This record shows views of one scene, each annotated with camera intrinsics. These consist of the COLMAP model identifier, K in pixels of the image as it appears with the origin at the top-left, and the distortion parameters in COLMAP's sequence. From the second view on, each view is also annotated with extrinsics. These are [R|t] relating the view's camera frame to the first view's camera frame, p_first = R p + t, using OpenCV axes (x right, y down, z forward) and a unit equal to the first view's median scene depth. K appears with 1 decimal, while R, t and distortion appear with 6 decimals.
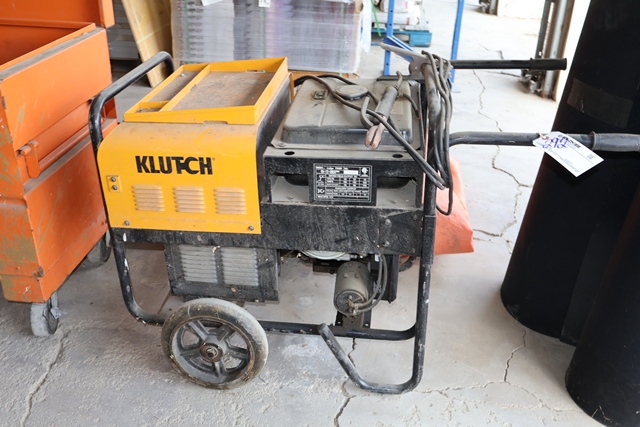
lens RADIAL K [[628.4, 0, 320.2], [0, 628.4, 213.4], [0, 0, 1]] dist [0.017800, 0.000000]
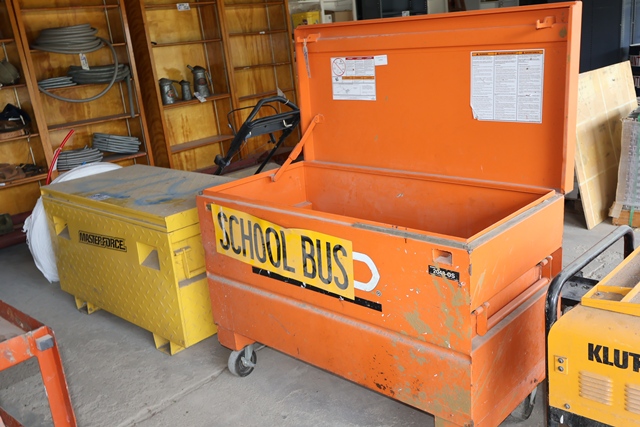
lens RADIAL K [[628.4, 0, 319.6], [0, 628.4, 213.5], [0, 0, 1]] dist [0.017800, 0.000000]
pose [[0.804477, 0.091909, -0.586830, -0.070247], [-0.187890, 0.976602, -0.104621, -0.100772], [0.563484, 0.194424, 0.802923, -0.052001]]
